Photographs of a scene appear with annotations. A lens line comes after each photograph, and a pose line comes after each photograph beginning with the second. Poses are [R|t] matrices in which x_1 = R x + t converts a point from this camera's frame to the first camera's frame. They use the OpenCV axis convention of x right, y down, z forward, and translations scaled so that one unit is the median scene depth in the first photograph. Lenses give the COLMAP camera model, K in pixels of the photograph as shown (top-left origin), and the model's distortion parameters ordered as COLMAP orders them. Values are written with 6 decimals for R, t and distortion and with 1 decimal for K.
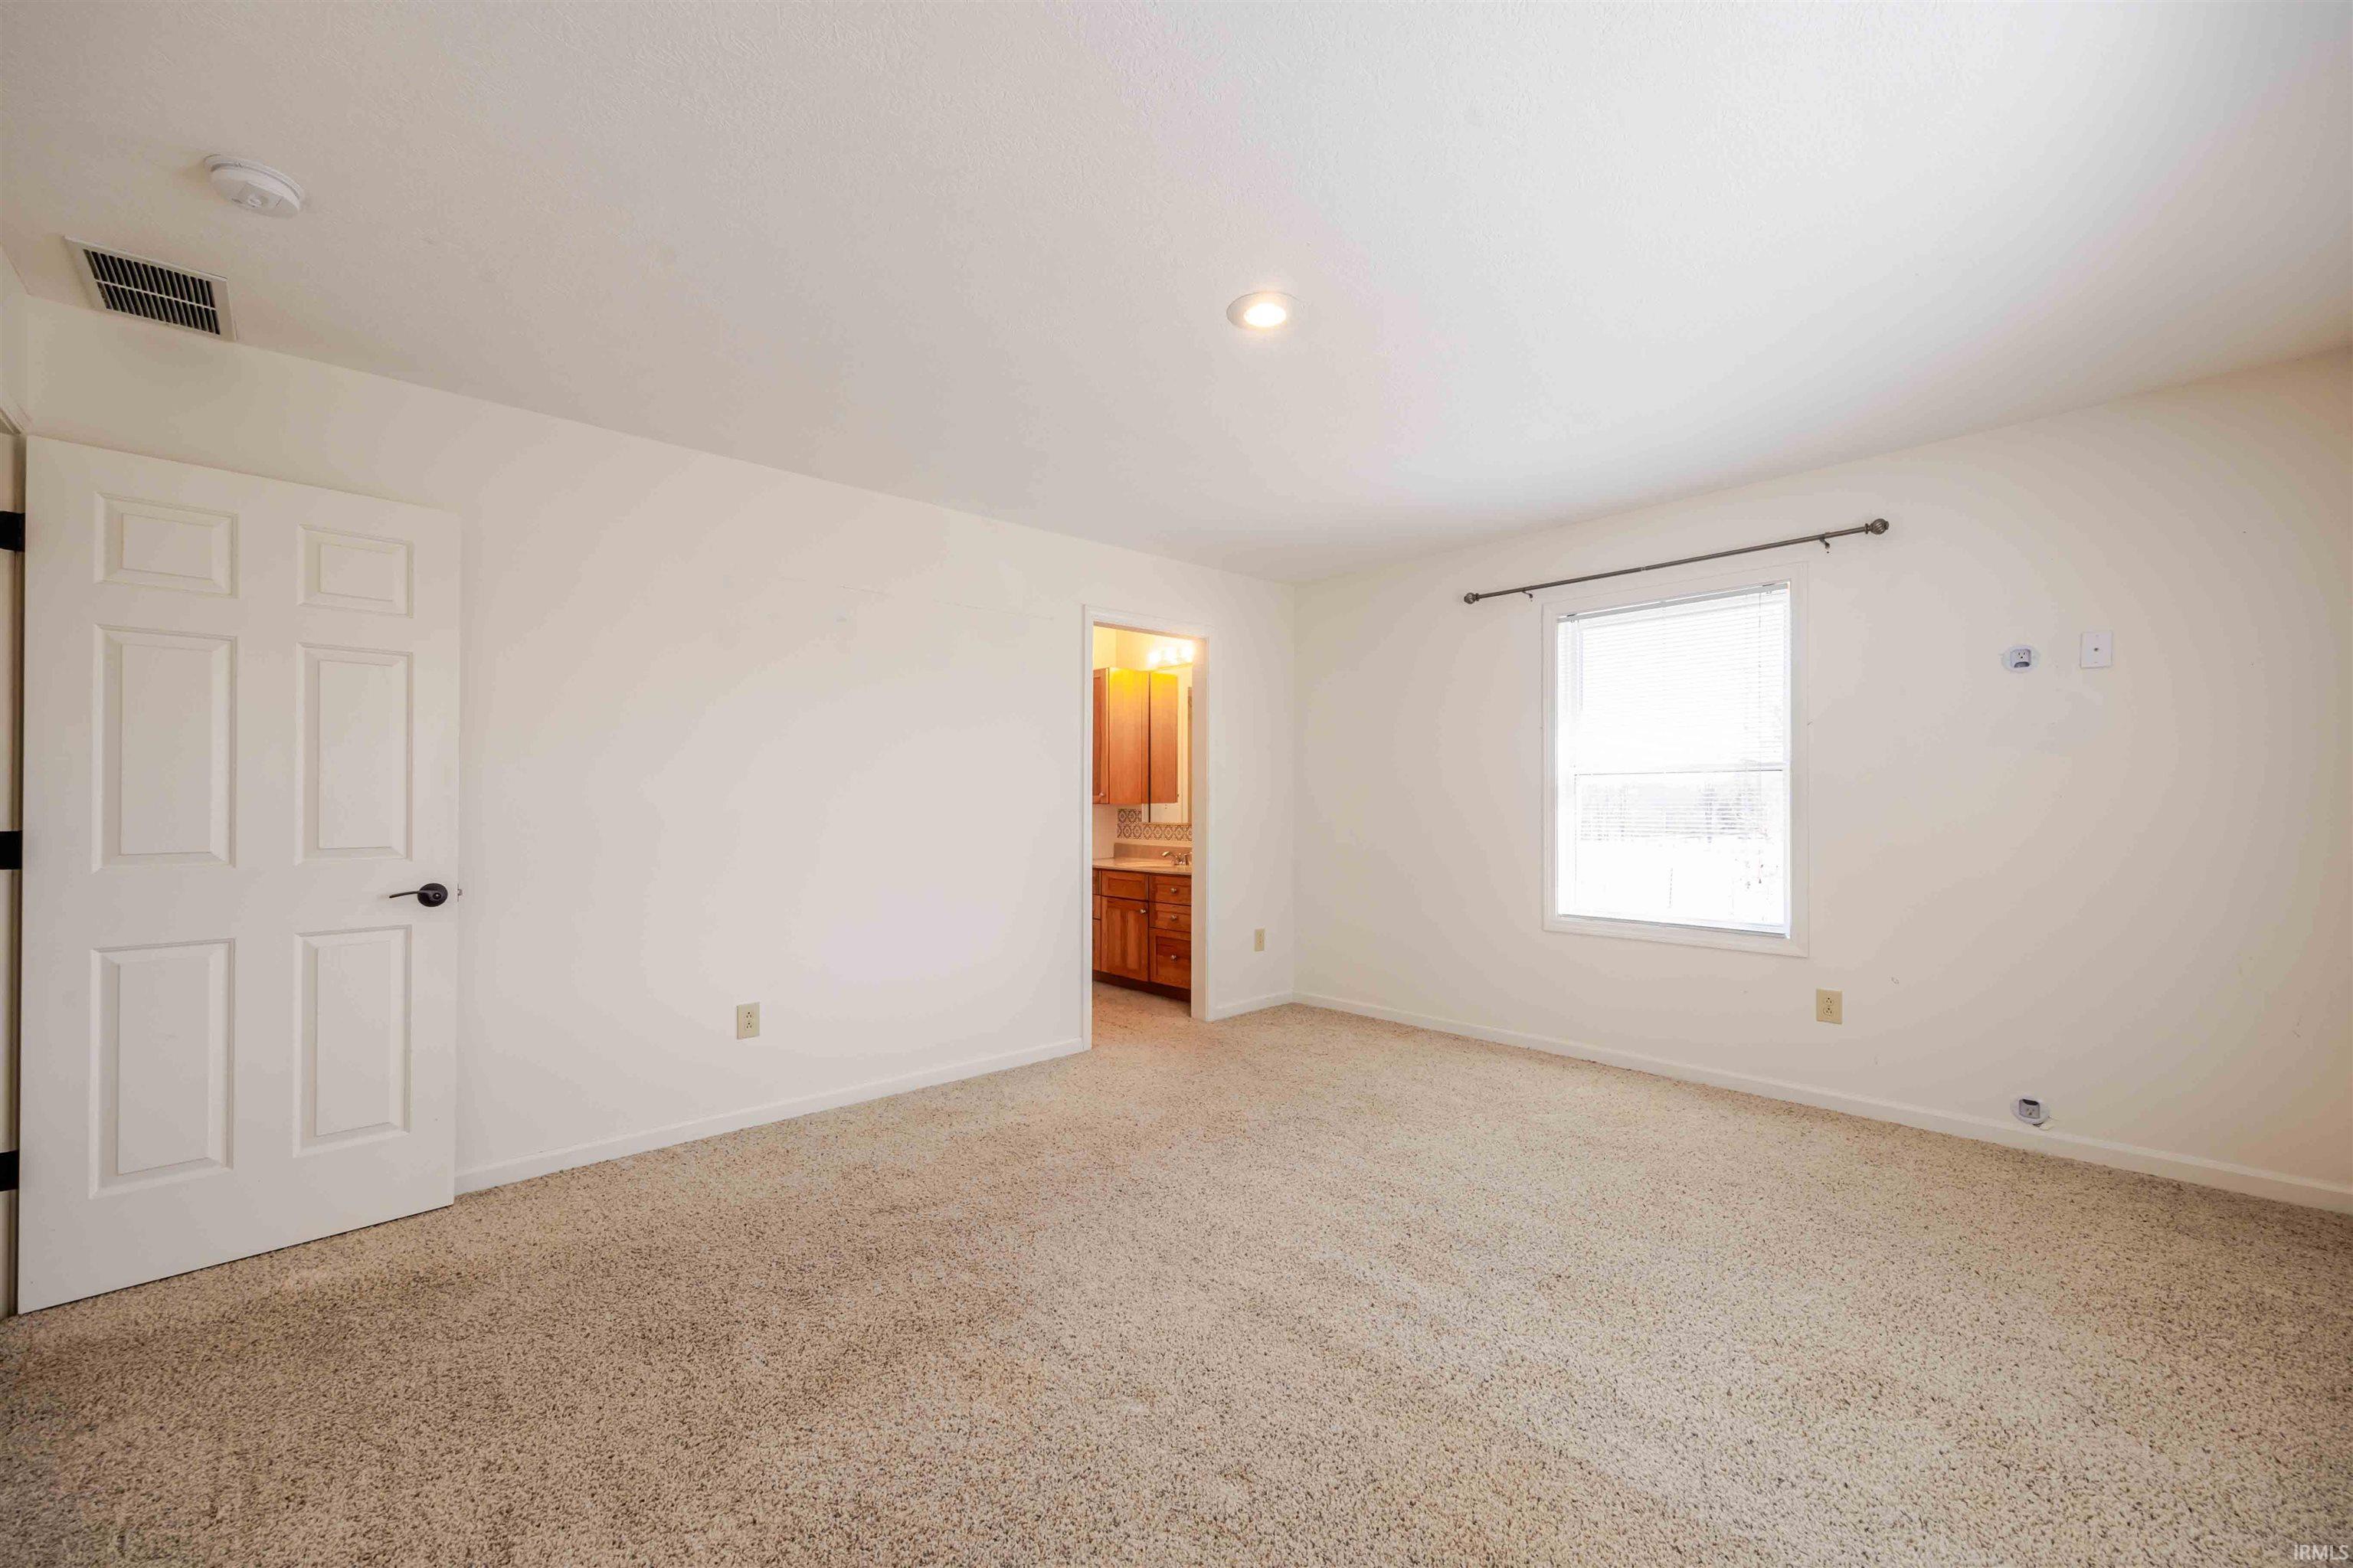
lens RADIAL K [[941.2, 0, 1148.2], [0, 941.2, 798.3], [0, 0, 1]] dist [0.000664, 0.000127]
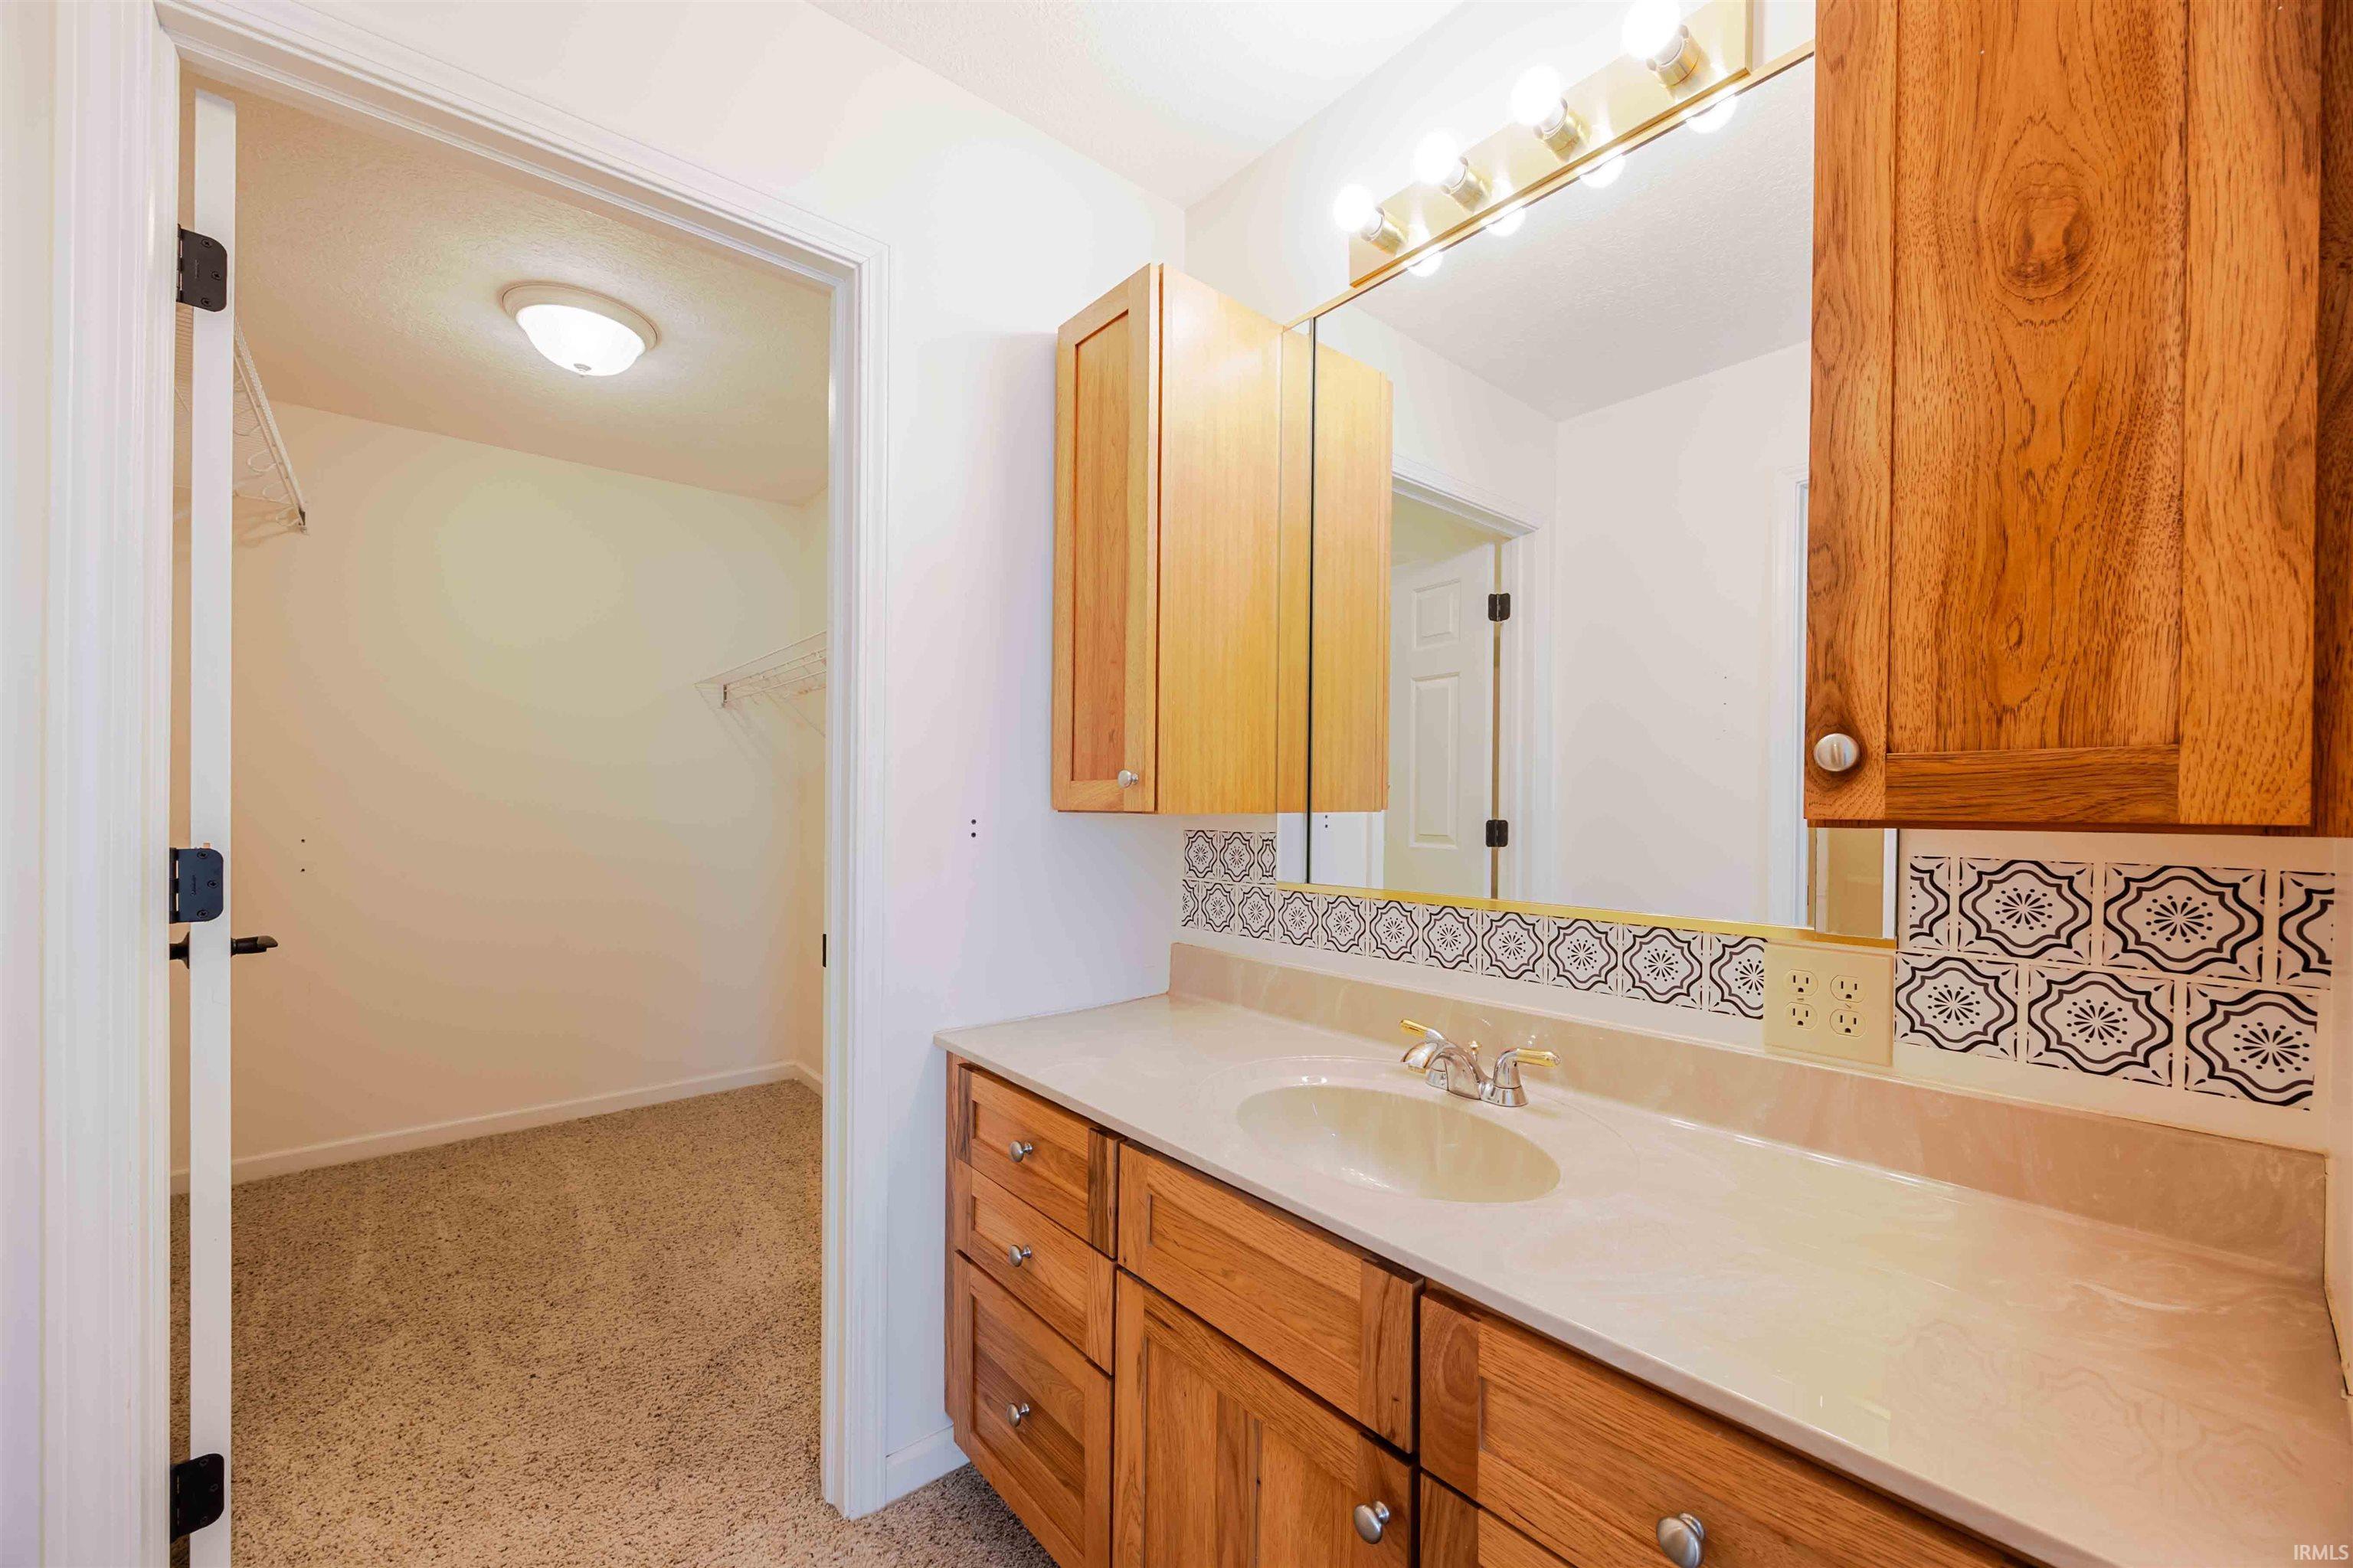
lens RADIAL K [[902.7, 0, 1166.9], [0, 902.7, 807.0], [0, 0, 1]] dist [-0.001417, -0.000255]
pose [[0.999847, 0.009224, -0.014848, -0.063445], [-0.009138, 0.999941, 0.005856, 0.004475], [0.014901, -0.005719, 0.999873, 1.380720]]
